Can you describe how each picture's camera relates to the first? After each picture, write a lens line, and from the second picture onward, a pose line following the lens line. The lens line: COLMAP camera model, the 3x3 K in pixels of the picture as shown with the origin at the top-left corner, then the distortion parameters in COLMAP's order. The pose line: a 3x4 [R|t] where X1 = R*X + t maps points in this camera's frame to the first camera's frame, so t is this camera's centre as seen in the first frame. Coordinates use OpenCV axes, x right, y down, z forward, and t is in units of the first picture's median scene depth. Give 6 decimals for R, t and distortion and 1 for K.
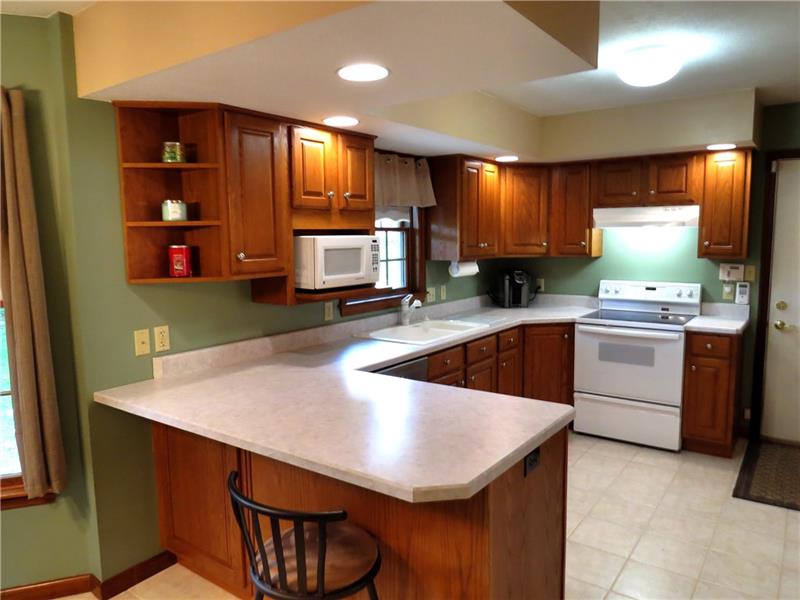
lens RADIAL K [[574.3, 0, 400.0], [0, 574.3, 300.0], [0, 0, 1]] dist [-0.018881, 0.002095]
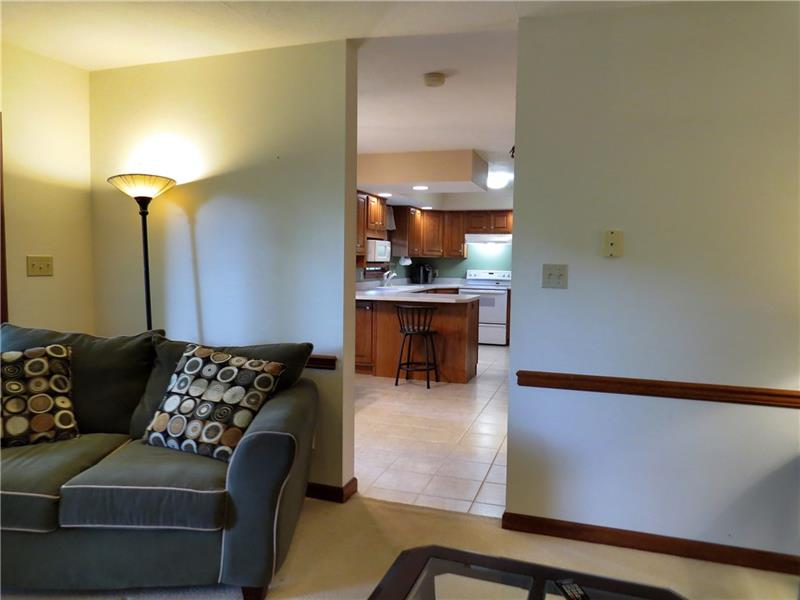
lens RADIAL K [[574.3, 0, 400.0], [0, 574.3, 300.0], [0, 0, 1]] dist [-0.018881, 0.002095]
pose [[0.953783, 0.005598, 0.300445, -0.561856], [0.006823, 0.999165, -0.040277, 0.177125], [-0.300420, 0.040465, 0.952948, -0.986535]]
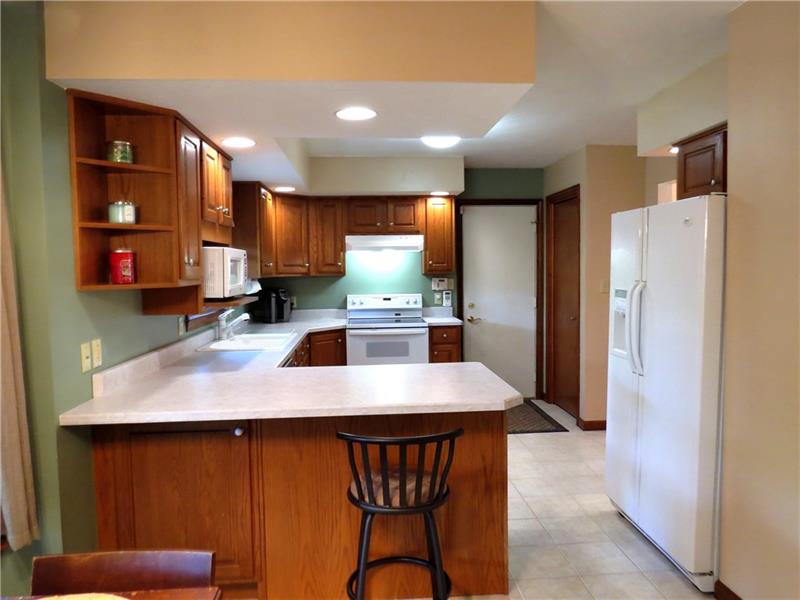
lens RADIAL K [[574.3, 0, 400.0], [0, 574.3, 300.0], [0, 0, 1]] dist [-0.018881, 0.002095]
pose [[0.765525, -0.036415, 0.642374, -0.409598], [0.078417, 0.996235, -0.036975, 0.035896], [-0.638609, 0.078678, 0.765499, -0.001202]]
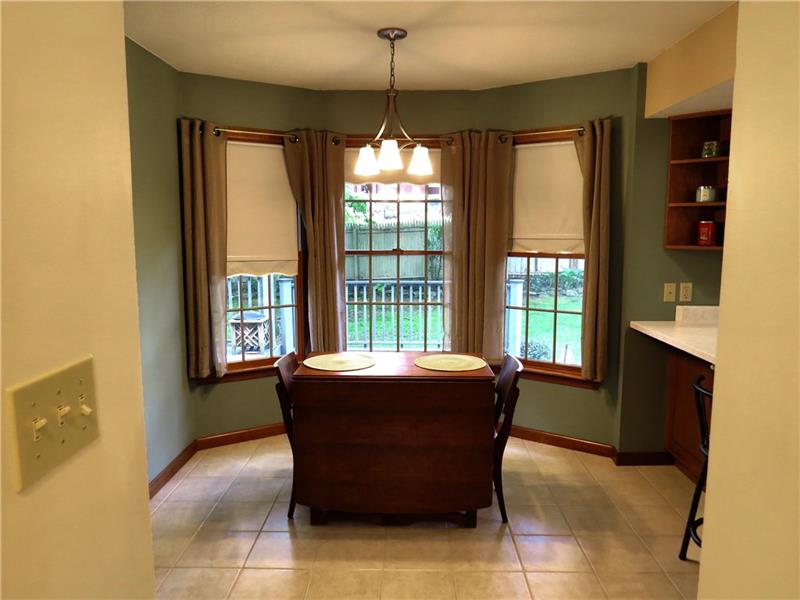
lens RADIAL K [[574.3, 0, 400.0], [0, 574.3, 300.0], [0, 0, 1]] dist [-0.018881, 0.002095]
pose [[0.576734, 0.113848, -0.808960, 0.177572], [-0.102345, 0.992509, 0.066715, 0.042224], [0.810496, 0.044316, 0.584065, -0.196568]]
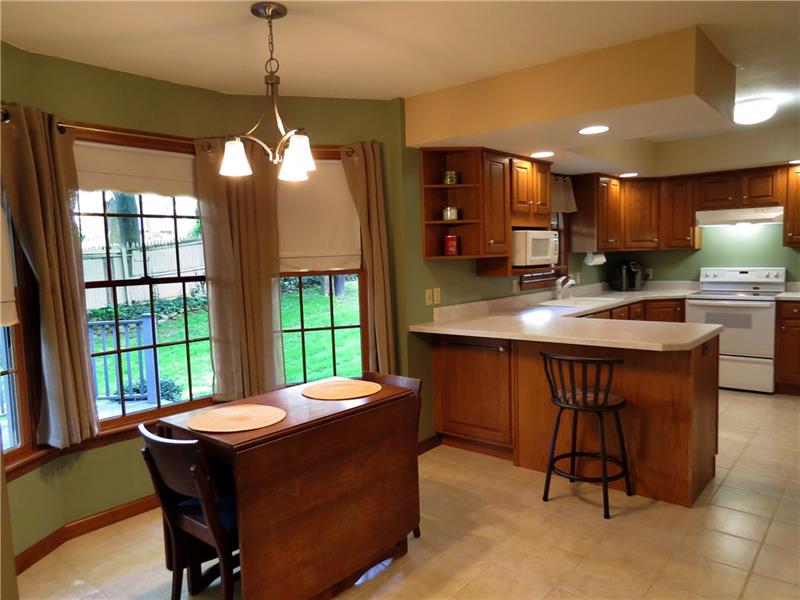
lens RADIAL K [[574.3, 0, 400.0], [0, 574.3, 300.0], [0, 0, 1]] dist [-0.018881, 0.002095]
pose [[0.996795, -0.012703, -0.078979, -0.257412], [0.010349, 0.999492, -0.030145, 0.081604], [0.079321, 0.029231, 0.996420, -0.374033]]
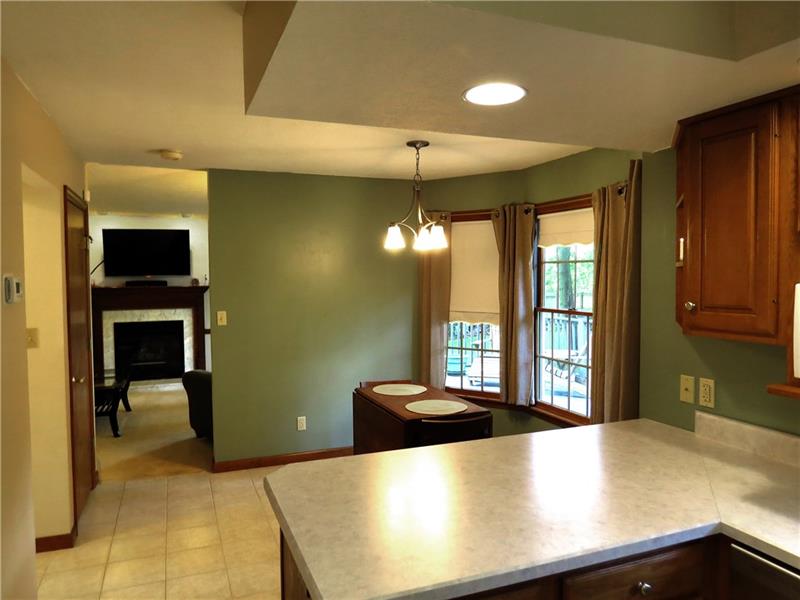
lens RADIAL K [[574.3, 0, 400.0], [0, 574.3, 300.0], [0, 0, 1]] dist [-0.018881, 0.002095]
pose [[-0.530340, 0.055890, -0.845941, 0.374367], [-0.079206, 0.990194, 0.115077, -0.090313], [0.844077, 0.128033, -0.520712, 0.680996]]
